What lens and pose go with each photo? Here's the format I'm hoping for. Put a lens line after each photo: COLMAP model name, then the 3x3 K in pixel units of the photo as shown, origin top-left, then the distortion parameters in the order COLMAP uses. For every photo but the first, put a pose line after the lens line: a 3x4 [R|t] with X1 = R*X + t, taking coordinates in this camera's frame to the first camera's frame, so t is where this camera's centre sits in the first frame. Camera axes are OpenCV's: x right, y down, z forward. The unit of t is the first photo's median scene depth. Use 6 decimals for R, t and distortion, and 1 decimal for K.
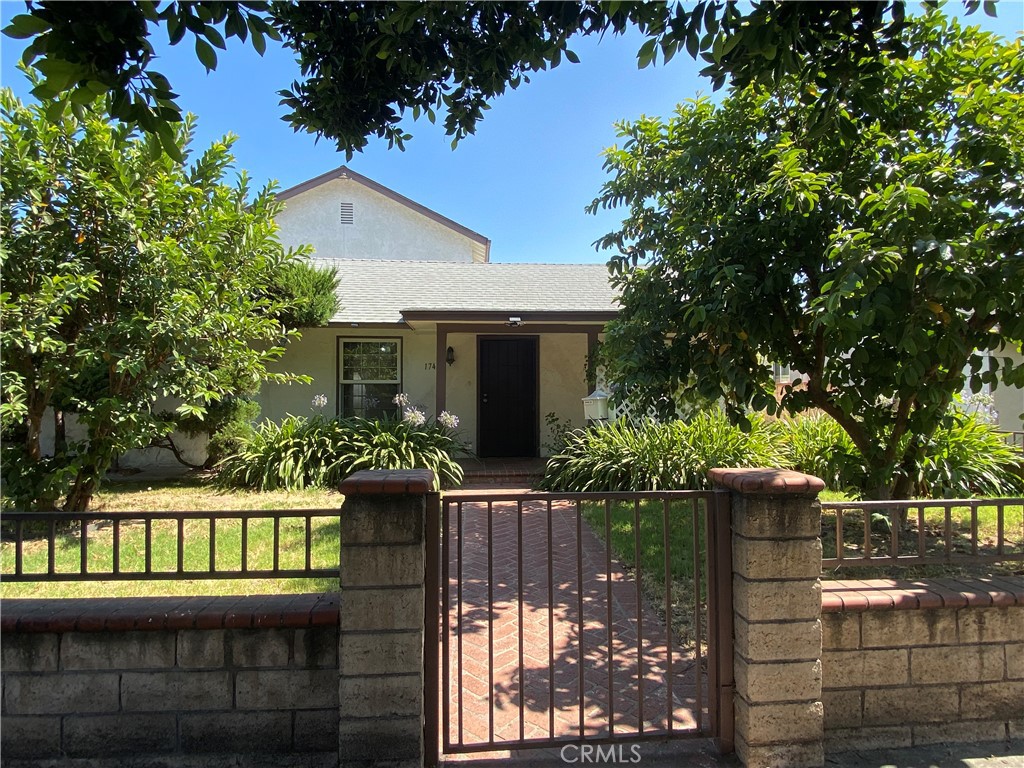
lens RADIAL K [[544.2, 0, 512.0], [0, 544.2, 384.0], [0, 0, 1]] dist [0.024728, -0.032725]
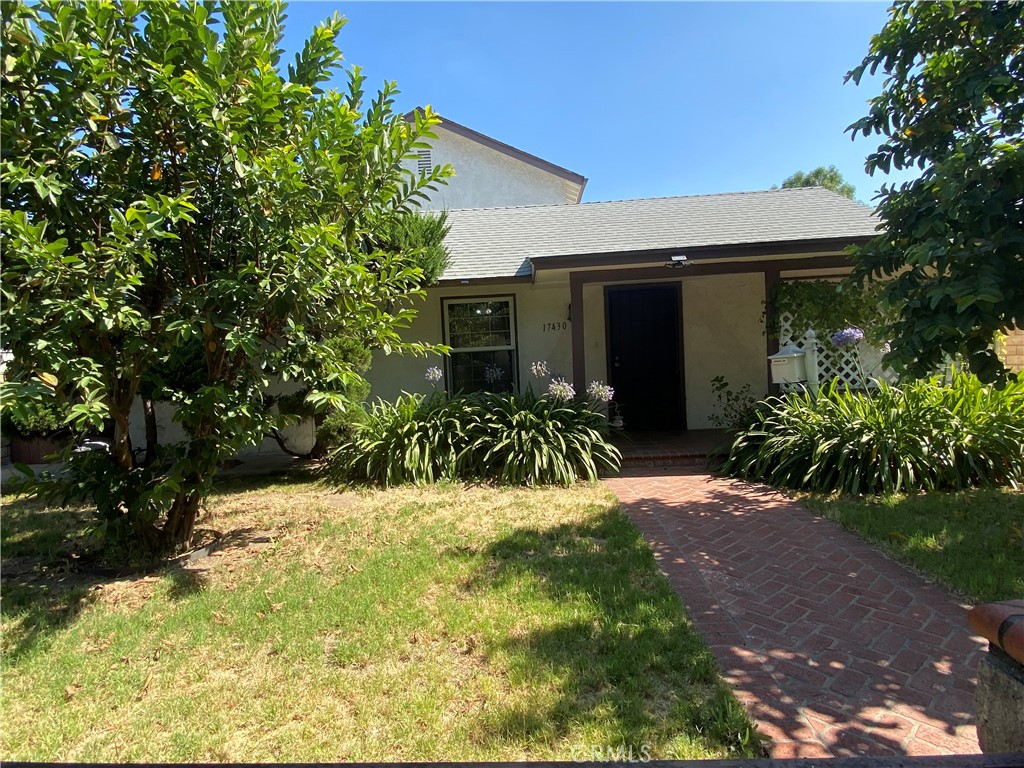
lens RADIAL K [[550.8, 0, 512.9], [0, 550.8, 380.2], [0, 0, 1]] dist [0.053928, -0.062597]
pose [[0.993169, -0.041767, -0.108956, -0.195188], [0.048455, 0.997054, 0.059468, -0.006284], [0.106151, -0.064341, 0.992266, 0.230131]]
